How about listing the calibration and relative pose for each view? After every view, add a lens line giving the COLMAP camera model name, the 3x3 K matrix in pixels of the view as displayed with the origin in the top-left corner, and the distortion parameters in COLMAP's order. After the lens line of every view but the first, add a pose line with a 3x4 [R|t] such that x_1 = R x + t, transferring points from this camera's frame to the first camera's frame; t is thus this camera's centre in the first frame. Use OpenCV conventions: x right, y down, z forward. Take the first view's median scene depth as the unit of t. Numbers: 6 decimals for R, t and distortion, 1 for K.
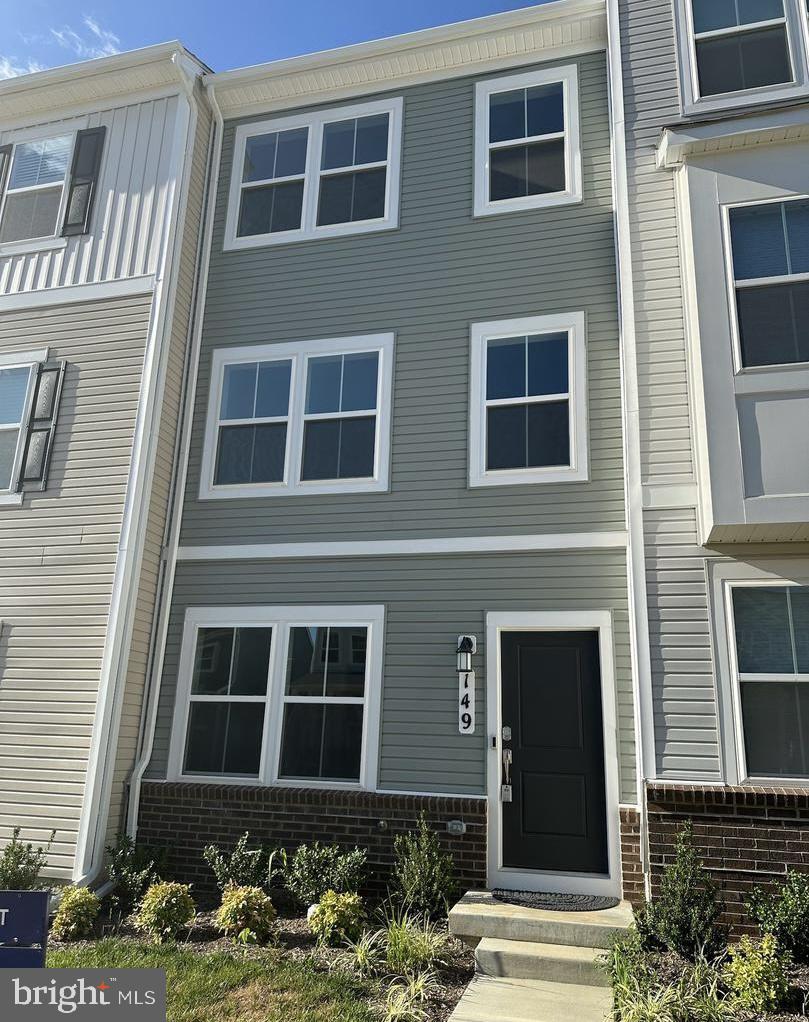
lens RADIAL K [[755.9, 0, 401.9], [0, 755.9, 541.9], [0, 0, 1]] dist [0.161661, -0.286831]
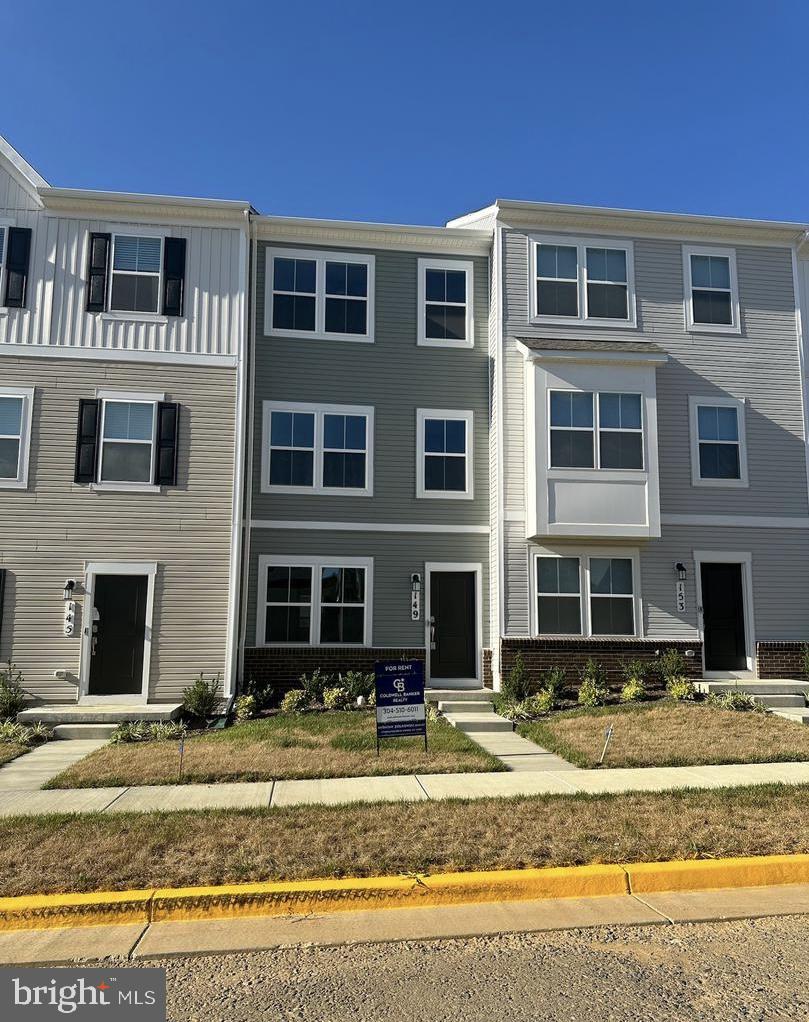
lens RADIAL K [[755.9, 0, 401.9], [0, 755.9, 541.9], [0, 0, 1]] dist [0.161661, -0.286831]
pose [[0.932019, 0.017299, 0.361997, -0.630651], [-0.069926, 0.988674, 0.132790, -0.209962], [-0.355600, -0.149076, 0.922673, -0.783313]]
